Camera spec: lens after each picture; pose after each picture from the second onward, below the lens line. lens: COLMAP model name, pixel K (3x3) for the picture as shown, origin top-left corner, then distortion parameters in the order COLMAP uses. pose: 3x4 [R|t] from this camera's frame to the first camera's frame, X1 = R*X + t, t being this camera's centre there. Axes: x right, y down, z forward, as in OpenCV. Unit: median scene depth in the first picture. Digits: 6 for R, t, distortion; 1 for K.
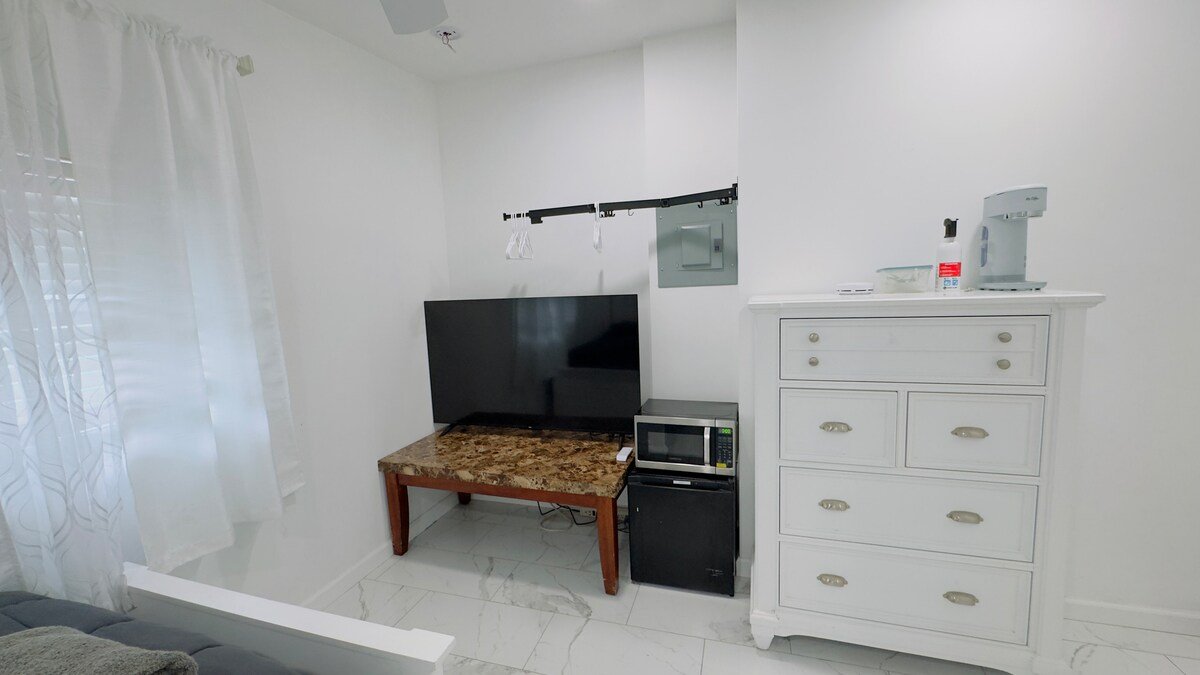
lens RADIAL K [[481.0, 0, 599.1], [0, 481.0, 337.5], [0, 0, 1]] dist [-0.004552, 0.000406]
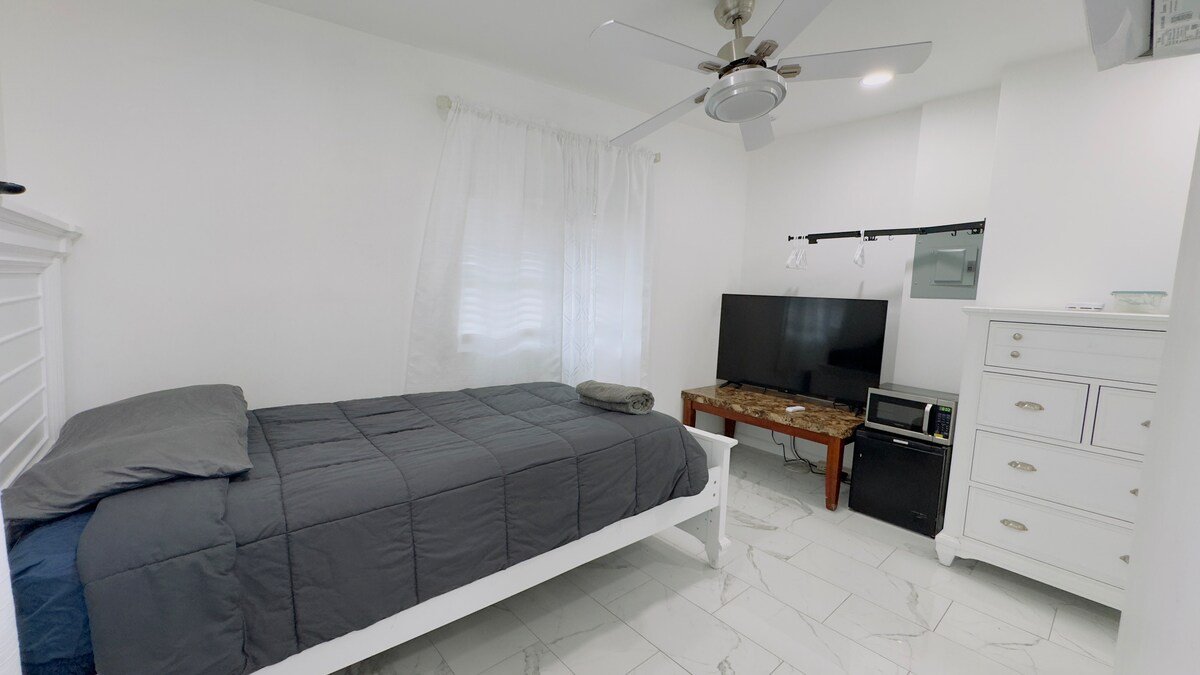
lens RADIAL K [[481.0, 0, 599.1], [0, 481.0, 337.5], [0, 0, 1]] dist [-0.004552, 0.000406]
pose [[0.851663, 0.128783, -0.508021, 0.090454], [-0.139101, 0.990118, 0.017801, 0.099260], [0.505293, 0.055506, 0.861161, -0.528950]]
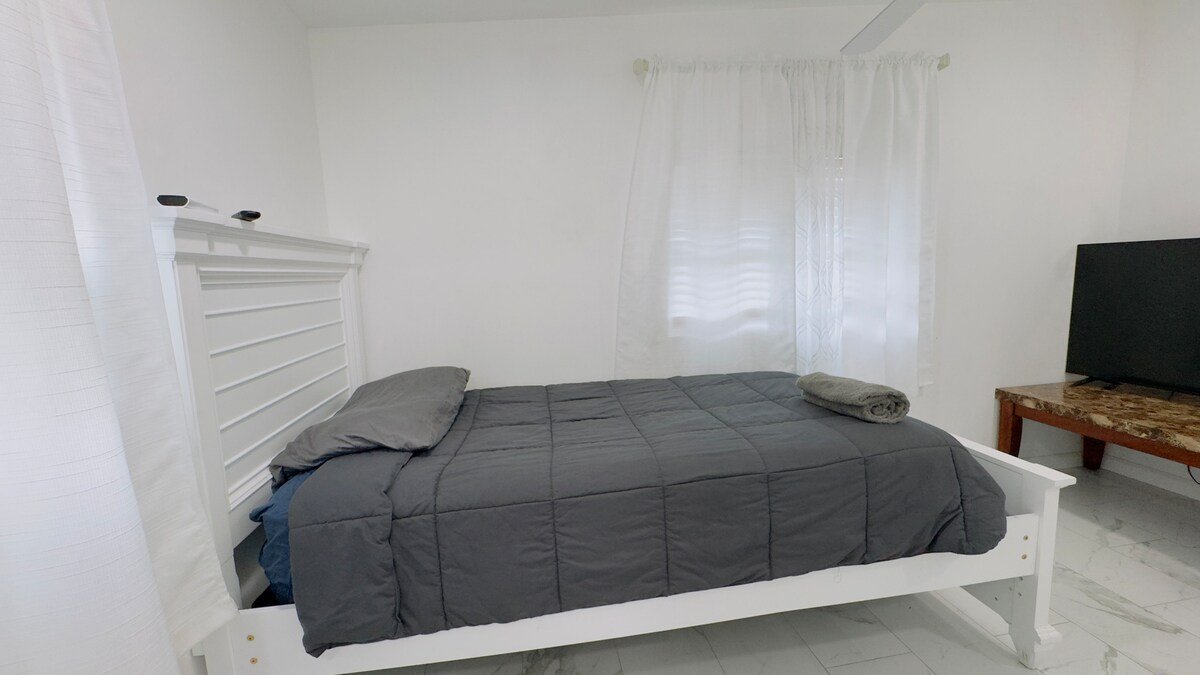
lens RADIAL K [[481.0, 0, 599.1], [0, 481.0, 337.5], [0, 0, 1]] dist [-0.004552, 0.000406]
pose [[0.446131, 0.143814, -0.883337, 0.097788], [-0.083231, 0.989394, 0.119045, 0.089545], [0.891089, 0.020411, 0.453369, -0.341451]]
